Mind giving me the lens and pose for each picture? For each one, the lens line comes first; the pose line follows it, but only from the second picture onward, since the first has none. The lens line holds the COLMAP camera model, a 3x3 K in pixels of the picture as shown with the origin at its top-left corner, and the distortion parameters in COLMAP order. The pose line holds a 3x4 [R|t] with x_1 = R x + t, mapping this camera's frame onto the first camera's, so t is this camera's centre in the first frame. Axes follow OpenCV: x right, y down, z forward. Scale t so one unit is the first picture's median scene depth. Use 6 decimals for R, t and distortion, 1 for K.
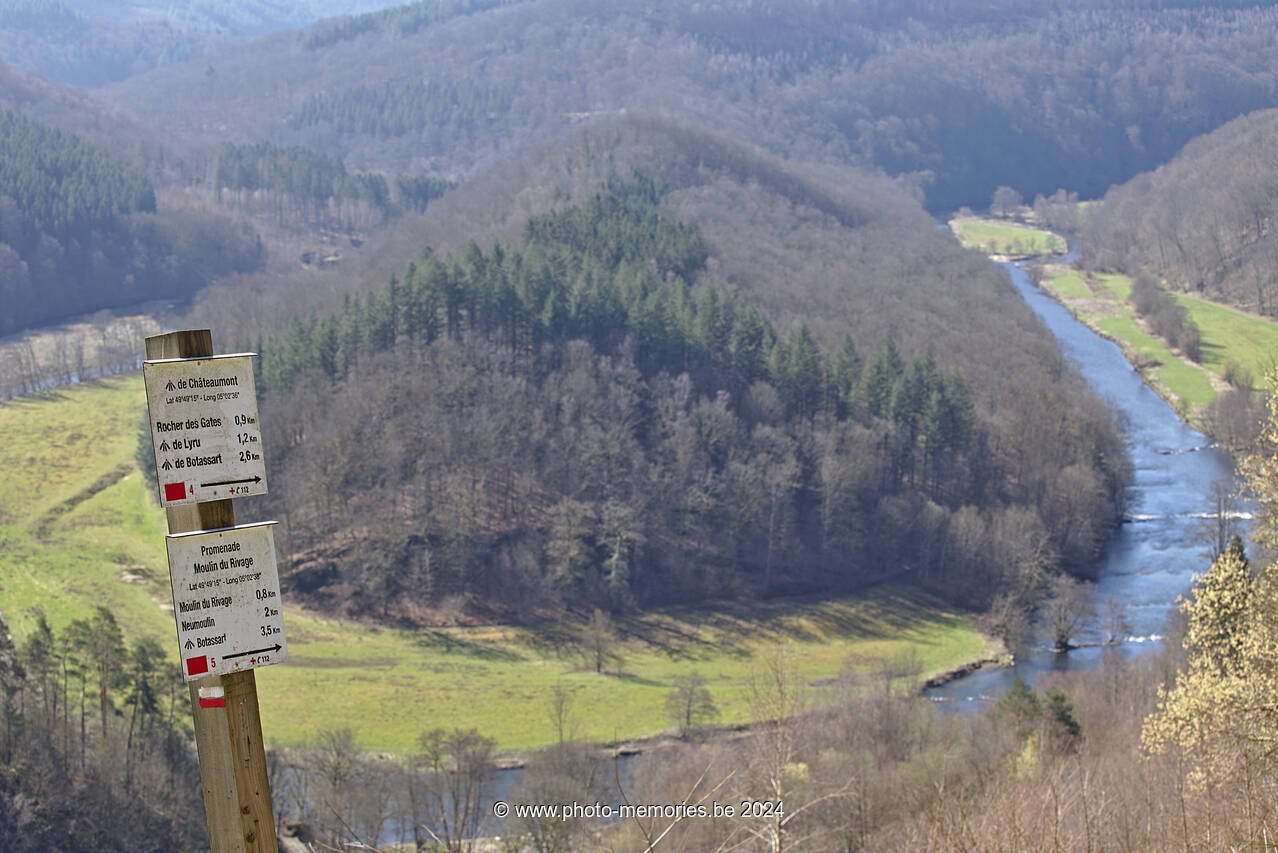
lens RADIAL K [[2687.6, 0, 637.3], [0, 2687.6, 436.3], [0, 0, 1]] dist [-0.334398, 0.000000]
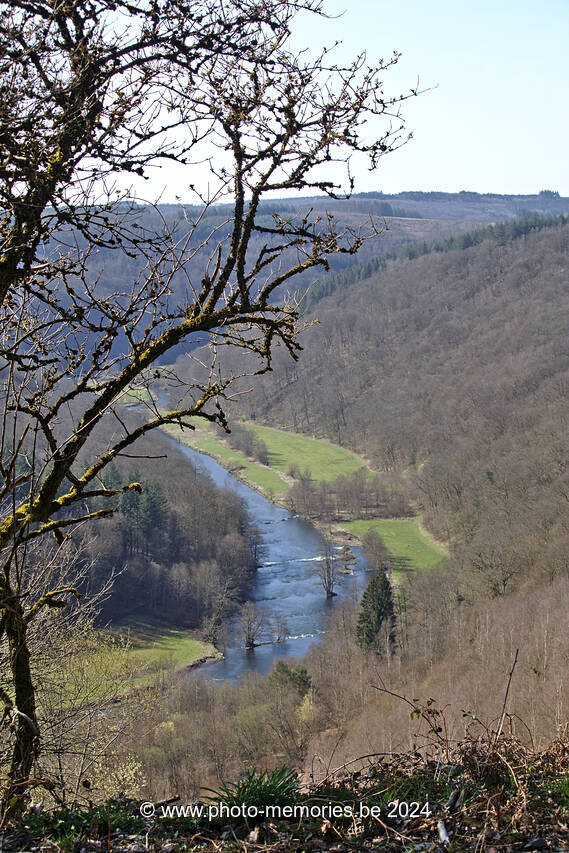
lens RADIAL K [[1793.8, 0, 284.5], [0, 1793.8, 427.9], [0, 0, 1]] dist [-0.334398, 0.000000]
pose [[0.960315, -0.050509, 0.274308, -0.100693], [0.064672, 0.996987, -0.042830, -0.004708], [-0.271318, 0.058870, 0.960688, -0.055599]]
